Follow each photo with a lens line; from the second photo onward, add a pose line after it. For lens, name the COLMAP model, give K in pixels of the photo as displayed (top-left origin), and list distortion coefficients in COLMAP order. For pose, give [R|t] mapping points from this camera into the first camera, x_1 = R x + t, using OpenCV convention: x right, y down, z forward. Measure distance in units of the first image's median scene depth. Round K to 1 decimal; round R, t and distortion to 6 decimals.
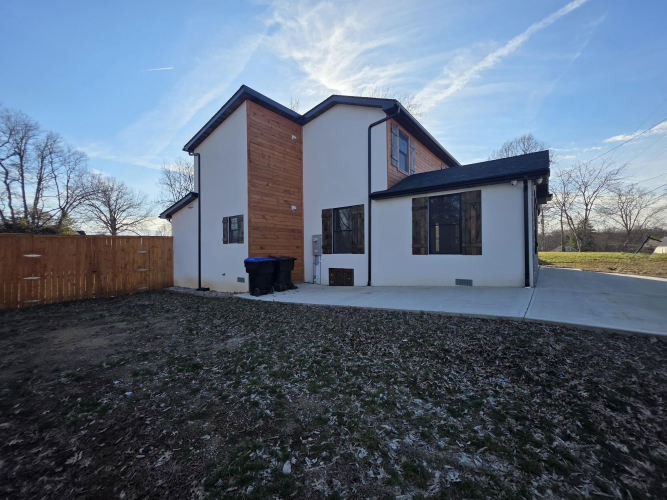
lens RADIAL K [[266.6, 0, 333.1], [0, 266.6, 250.1], [0, 0, 1]] dist [-0.003965, 0.001429]
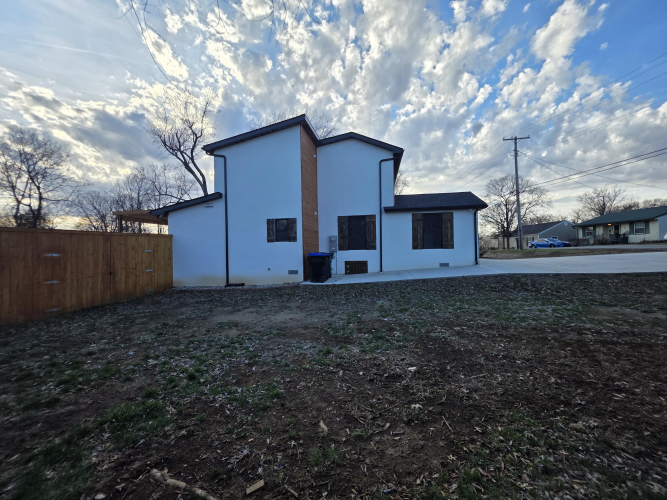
lens RADIAL K [[266.6, 0, 334.5], [0, 266.6, 249.8], [0, 0, 1]] dist [-0.003965, 0.001429]
pose [[0.883624, -0.008839, 0.468114, -0.736650], [0.011664, 0.999927, -0.003136, 0.016278], [-0.468052, 0.008231, 0.883663, -0.149631]]
